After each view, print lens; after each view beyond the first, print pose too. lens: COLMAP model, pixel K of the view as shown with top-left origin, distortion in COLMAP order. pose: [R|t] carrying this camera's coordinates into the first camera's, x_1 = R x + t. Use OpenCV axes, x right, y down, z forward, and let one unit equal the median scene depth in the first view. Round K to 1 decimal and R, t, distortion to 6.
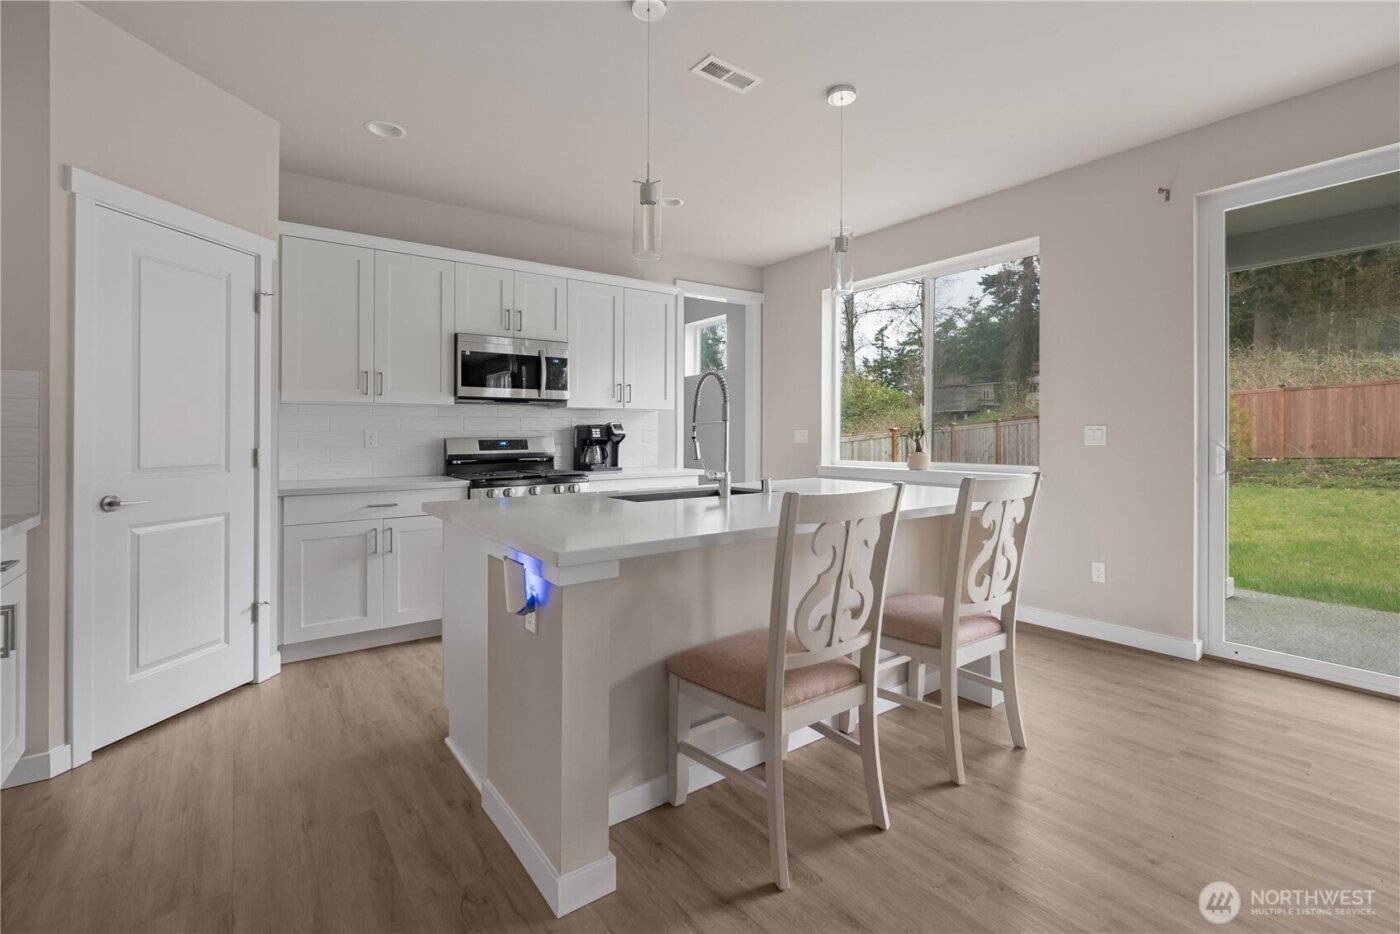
lens RADIAL K [[638.9, 0, 703.1], [0, 638.9, 433.2], [0, 0, 1]] dist [0.000438, -0.000027]
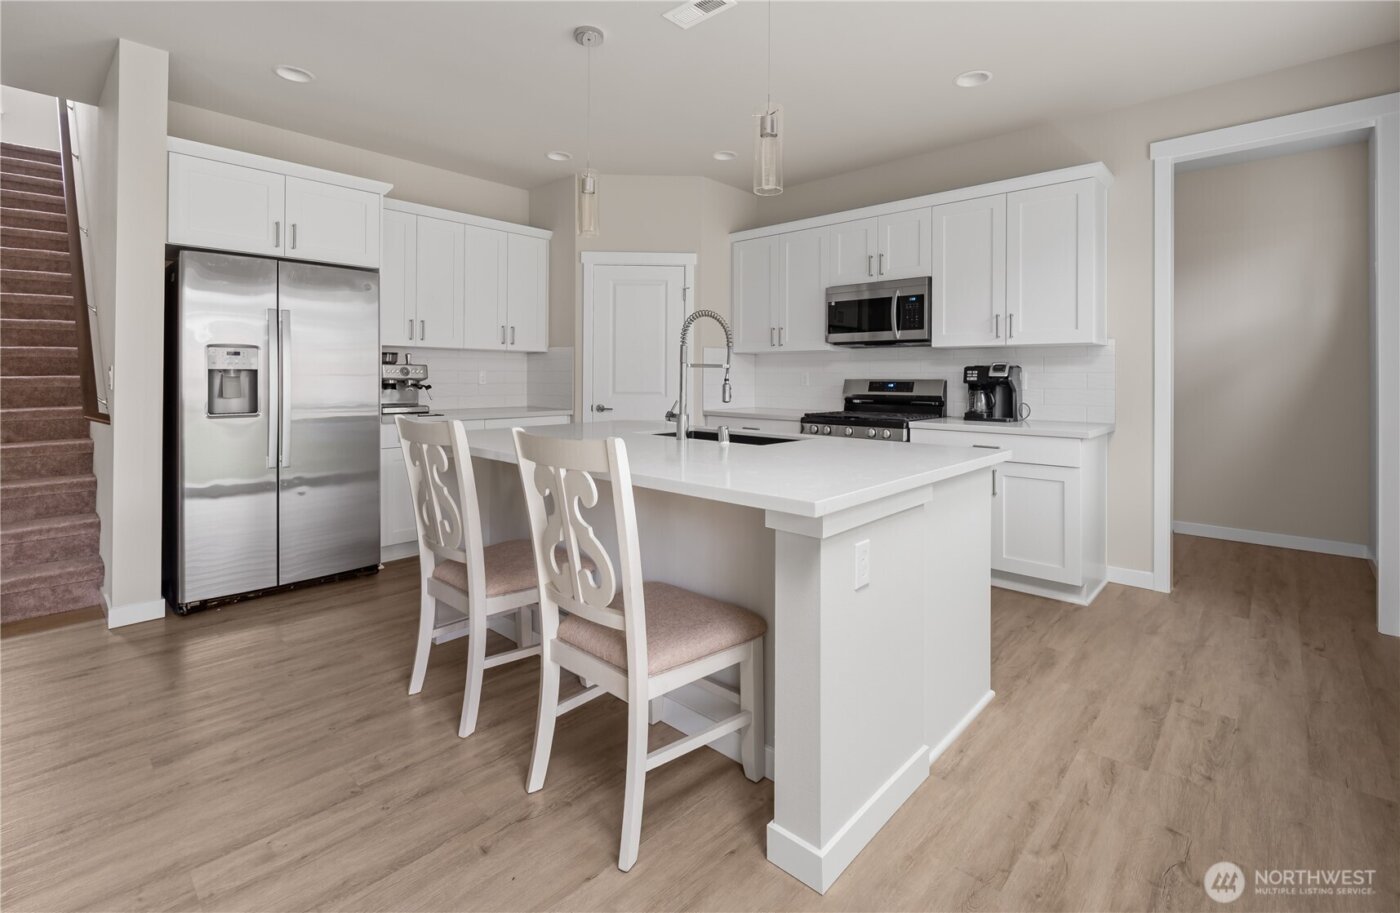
lens RADIAL K [[648.9, 0, 688.8], [0, 648.9, 367.4], [0, 0, 1]] dist [0.038934, -0.000036]
pose [[0.171663, -0.006704, -0.985133, 0.711691], [-0.004016, 0.999964, -0.007505, -0.004027], [0.985148, 0.005244, 0.171630, 0.557723]]
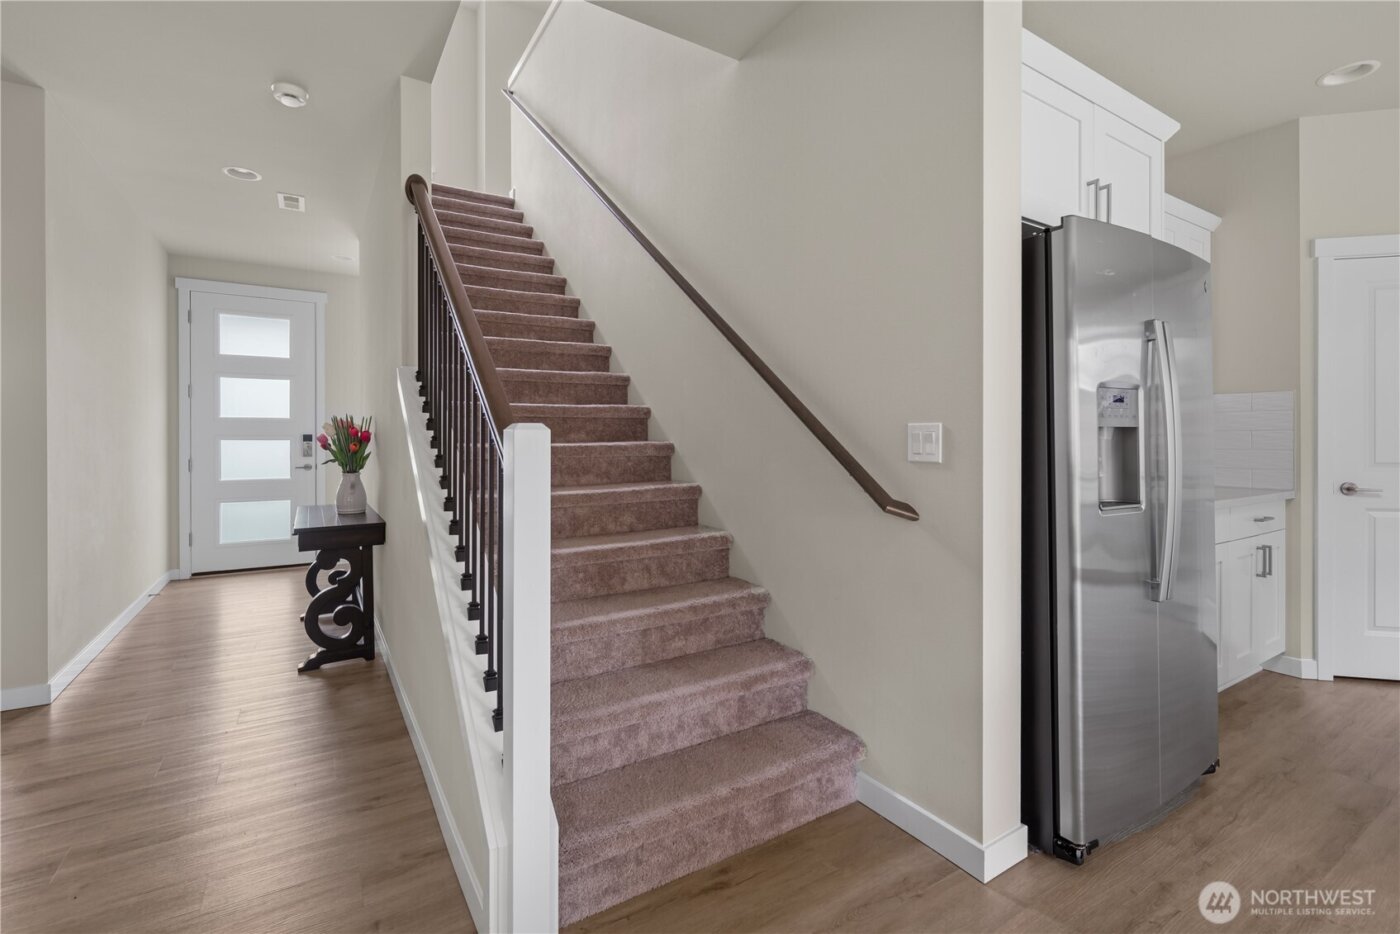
lens RADIAL K [[638.9, 0, 703.1], [0, 638.9, 433.2], [0, 0, 1]] dist [0.000438, -0.000027]
pose [[-0.063861, -0.001439, -0.997958, 0.261166], [0.004098, 0.999990, -0.001704, -0.002579], [0.997950, -0.004198, -0.063854, -0.125732]]
